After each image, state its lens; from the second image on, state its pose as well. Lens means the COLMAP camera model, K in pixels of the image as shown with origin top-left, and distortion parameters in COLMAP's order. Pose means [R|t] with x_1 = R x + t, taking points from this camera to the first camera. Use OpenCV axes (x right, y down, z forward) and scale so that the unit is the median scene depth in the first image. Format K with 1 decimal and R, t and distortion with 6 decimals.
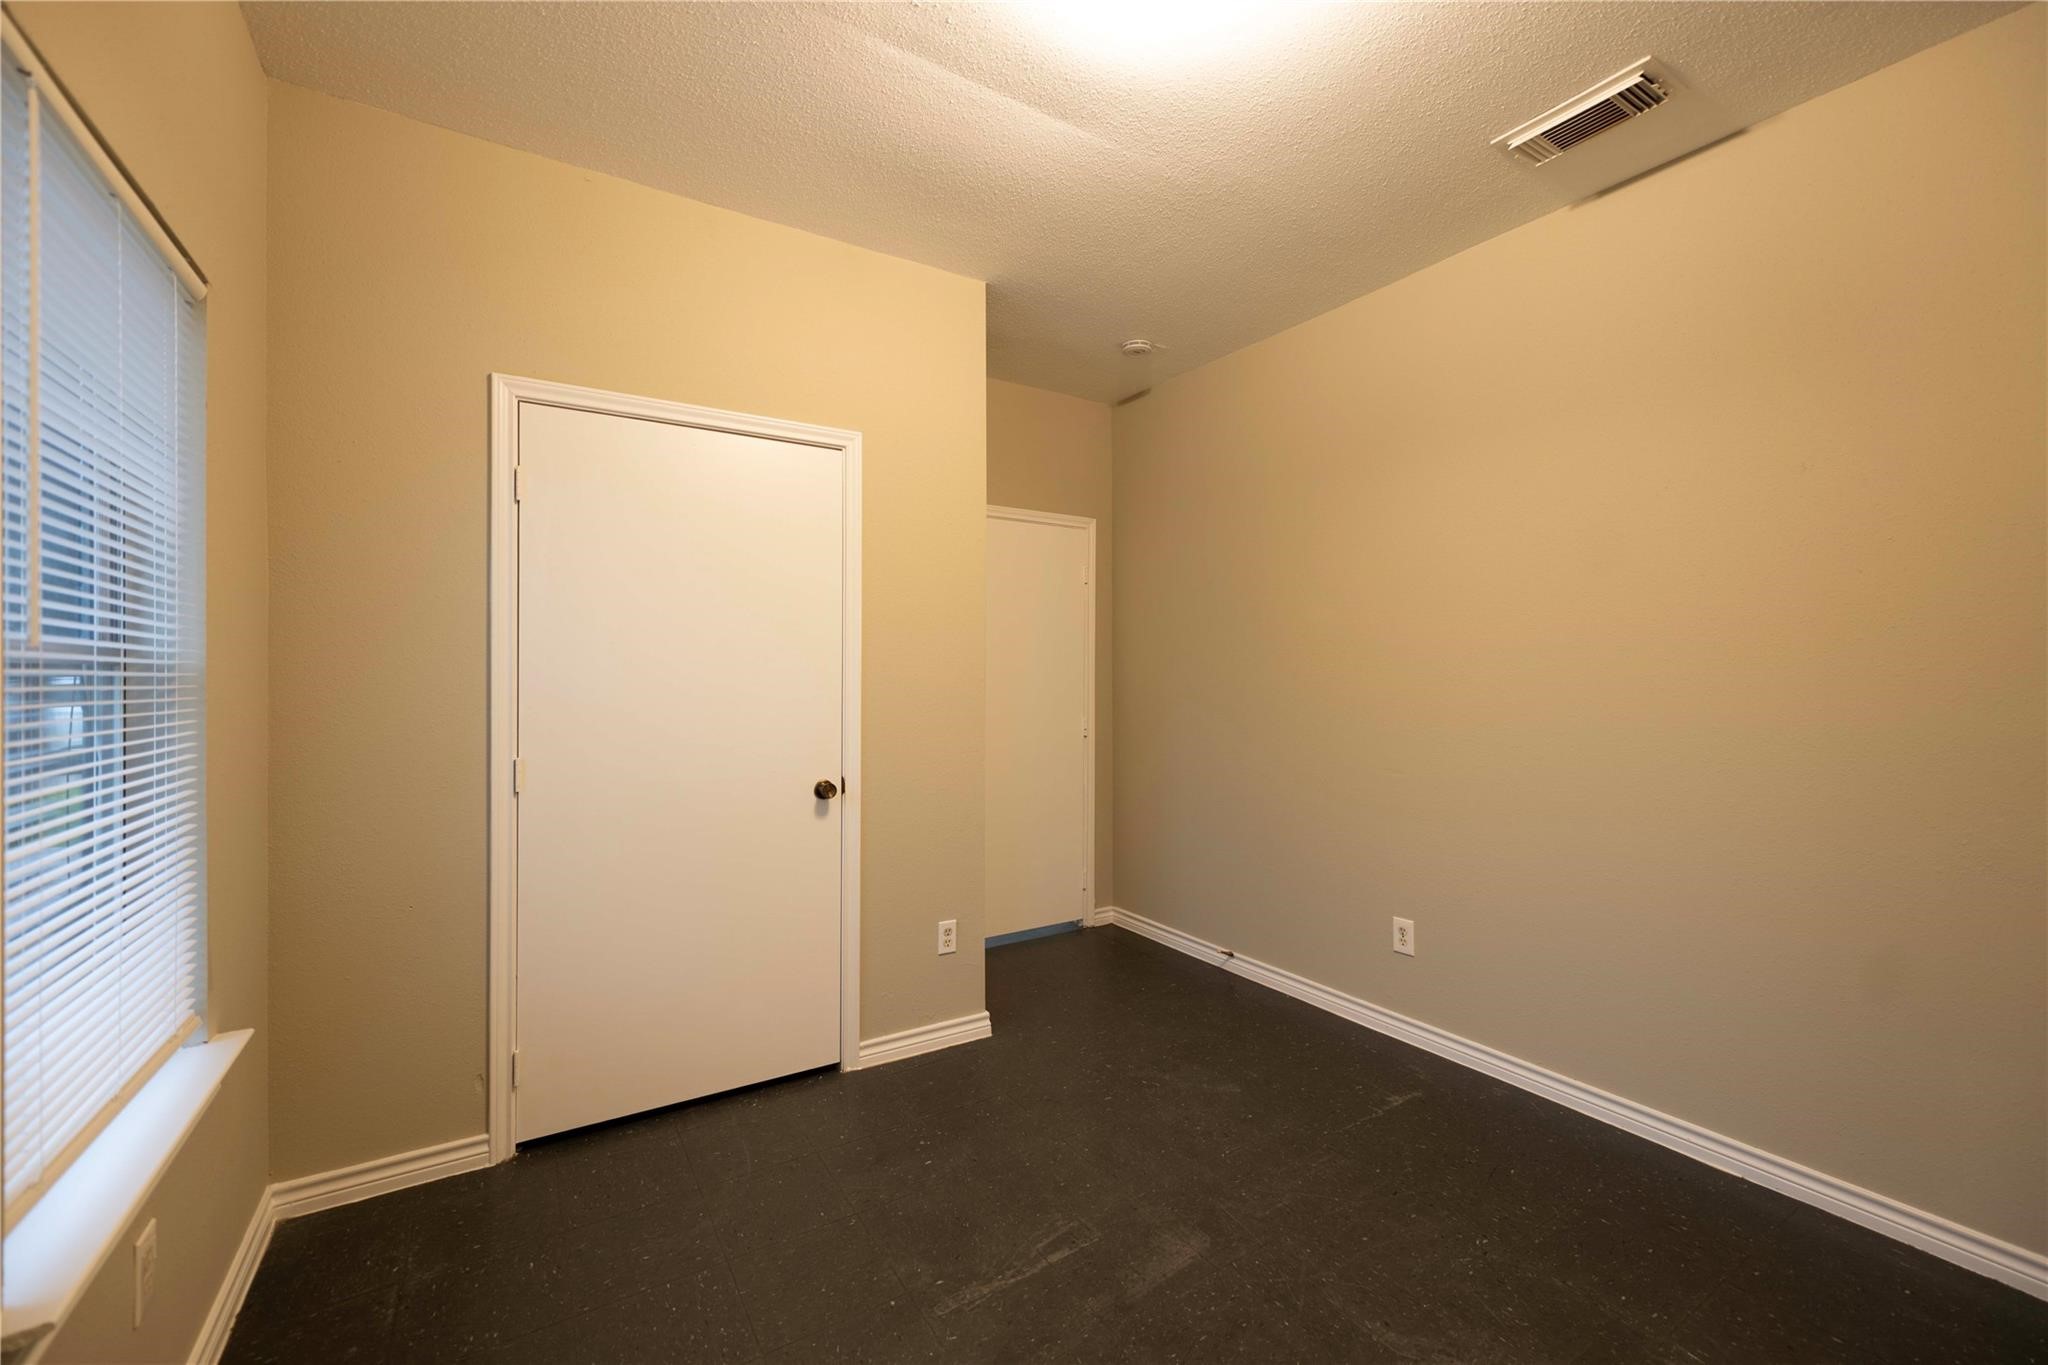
lens RADIAL K [[814.8, 0, 1009.1], [0, 814.8, 674.5], [0, 0, 1]] dist [0.001326, 0.000890]
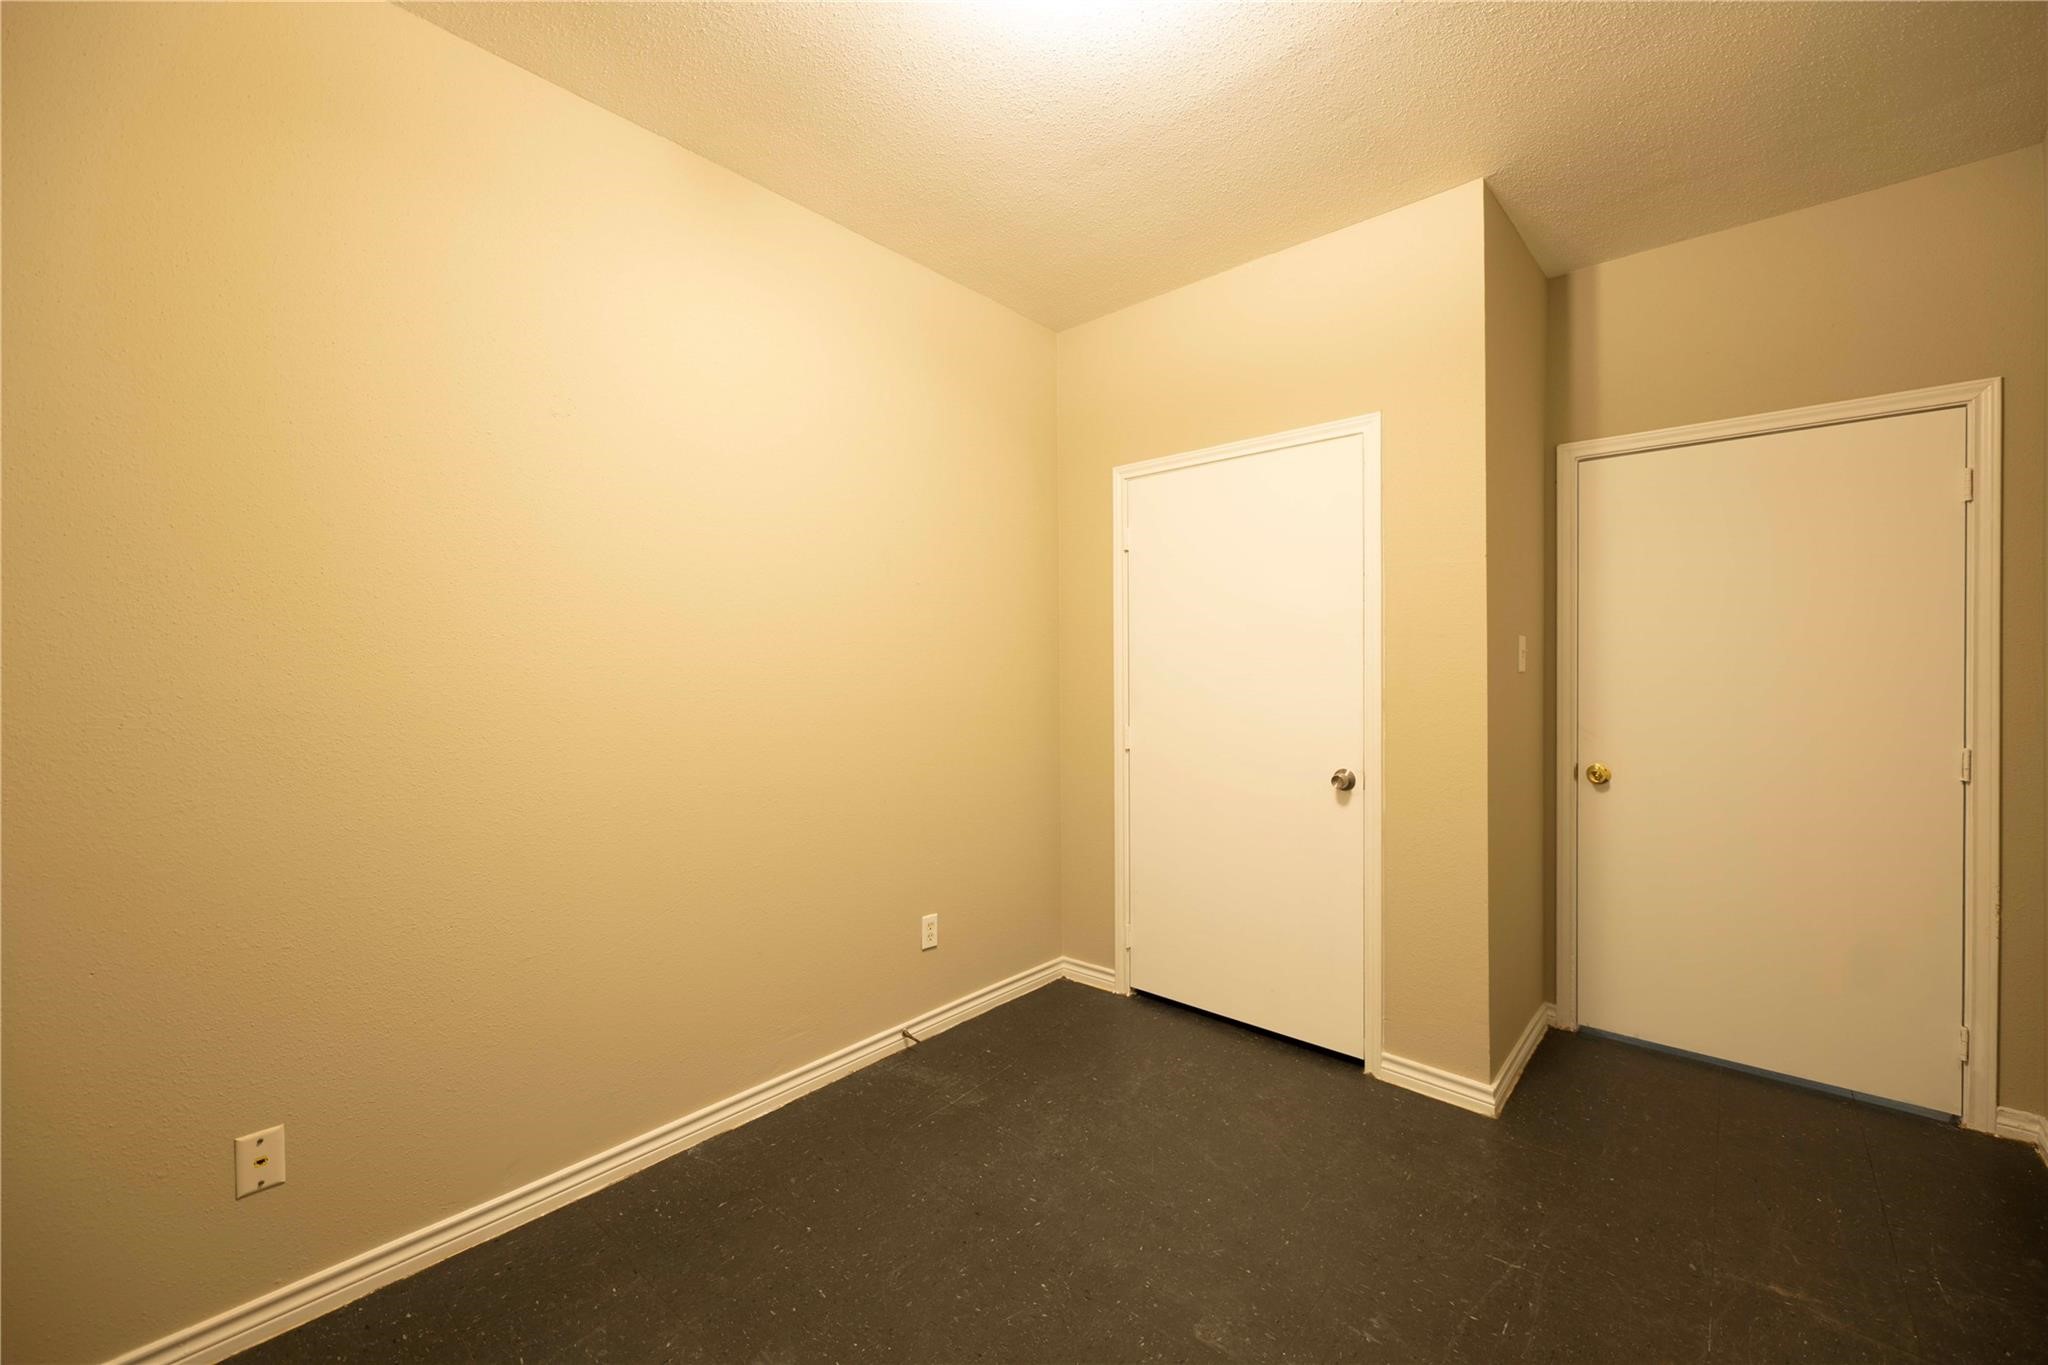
lens RADIAL K [[814.8, 0, 1023.3], [0, 814.8, 695.3], [0, 0, 1]] dist [0.001326, 0.000890]
pose [[0.289845, 0.024968, -0.956748, 0.623130], [0.002978, 0.999631, 0.026990, 0.004800], [0.957069, -0.010672, 0.289664, 0.330447]]
